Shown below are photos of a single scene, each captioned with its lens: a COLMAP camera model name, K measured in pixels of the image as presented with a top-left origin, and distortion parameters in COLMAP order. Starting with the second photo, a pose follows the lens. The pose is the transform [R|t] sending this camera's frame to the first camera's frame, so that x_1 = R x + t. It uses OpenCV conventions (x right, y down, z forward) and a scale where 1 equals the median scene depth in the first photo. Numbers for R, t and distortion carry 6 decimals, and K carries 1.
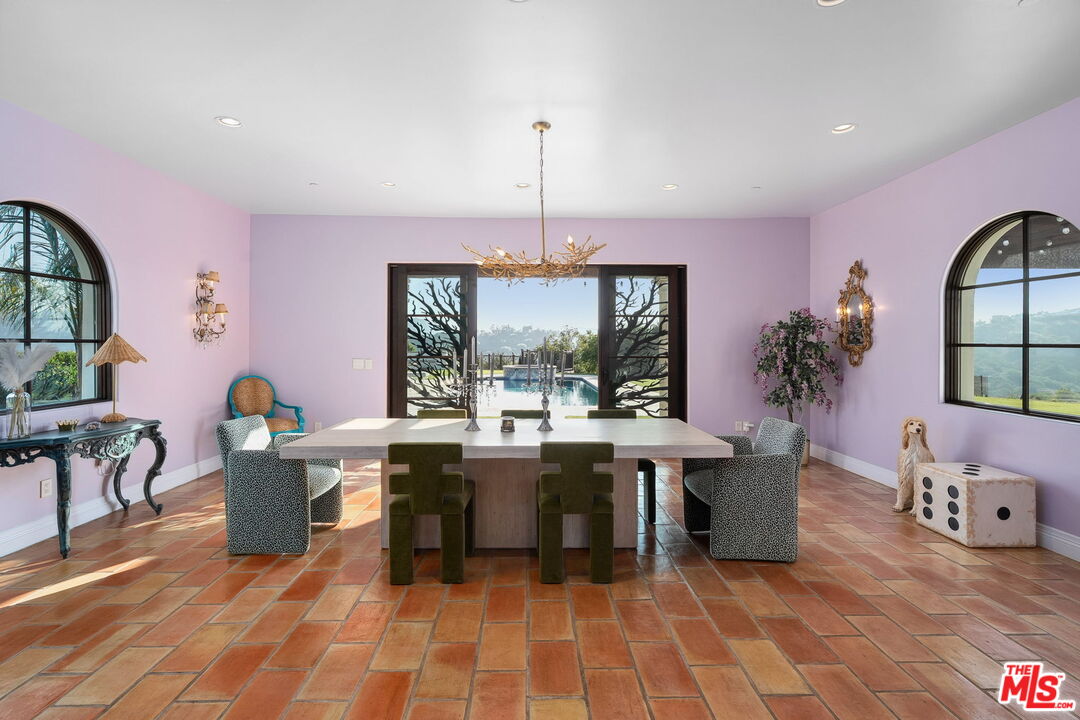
lens RADIAL K [[506.7, 0, 540.3], [0, 506.7, 348.9], [0, 0, 1]] dist [-0.008753, 0.004011]
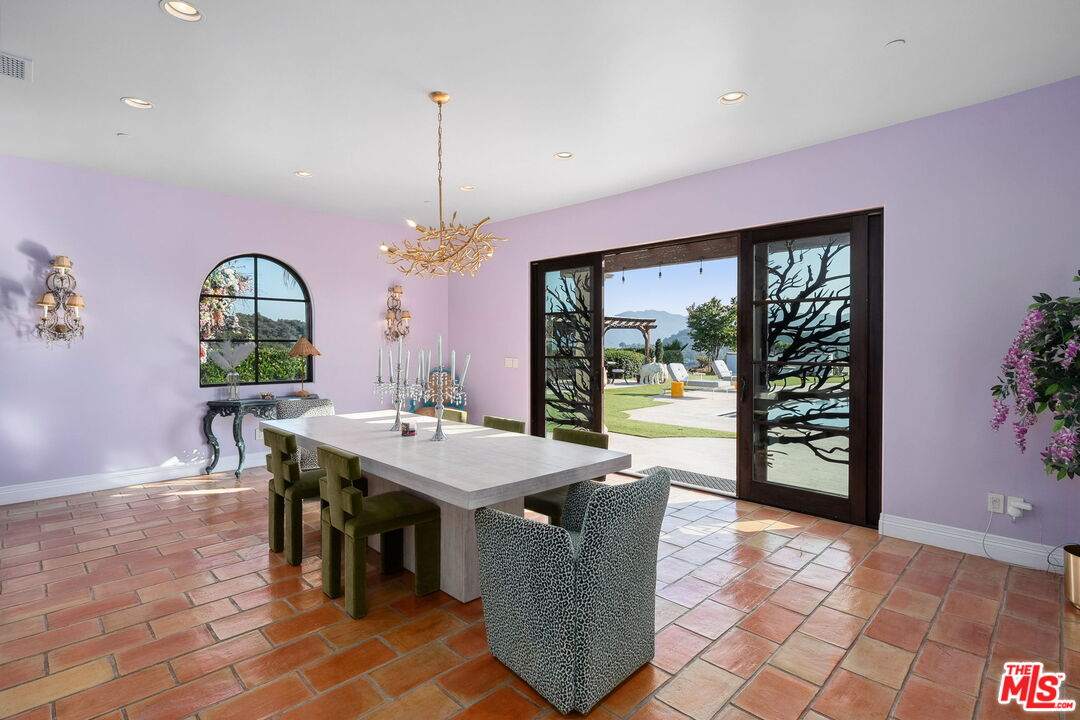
lens RADIAL K [[538.7, 0, 534.2], [0, 538.7, 354.2], [0, 0, 1]] dist [0.004514, -0.000090]
pose [[0.679561, 0.015991, -0.733444, 0.471188], [-0.007836, 0.999864, 0.014540, -0.003504], [0.733577, -0.004134, 0.679594, 0.277962]]
